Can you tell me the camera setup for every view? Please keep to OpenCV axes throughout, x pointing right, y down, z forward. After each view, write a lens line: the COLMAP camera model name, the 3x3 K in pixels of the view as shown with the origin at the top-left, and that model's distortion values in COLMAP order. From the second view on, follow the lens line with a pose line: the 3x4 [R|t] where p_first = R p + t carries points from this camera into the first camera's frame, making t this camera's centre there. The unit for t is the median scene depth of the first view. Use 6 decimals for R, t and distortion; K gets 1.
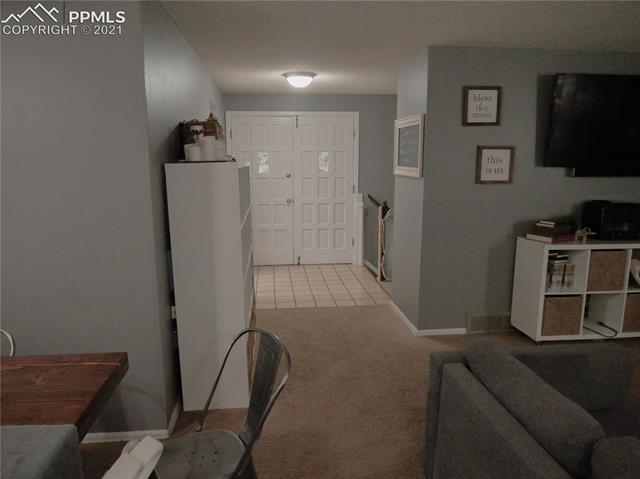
lens RADIAL K [[459.4, 0, 318.9], [0, 459.4, 240.4], [0, 0, 1]] dist [-0.031706, 0.002569]
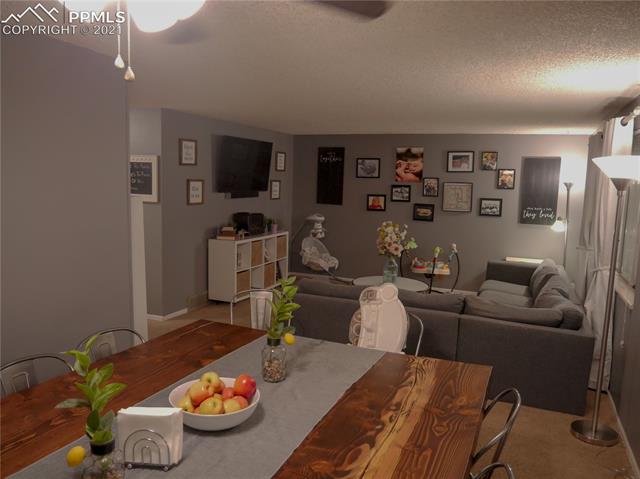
lens RADIAL K [[484.3, 0, 319.7], [0, 484.3, 239.0], [0, 0, 1]] dist [-0.007257, -0.002202]
pose [[0.496715, -0.093690, 0.862842, -0.782982], [0.123324, 0.991688, 0.036686, -0.022879], [-0.859107, 0.088187, 0.504140, -0.118756]]
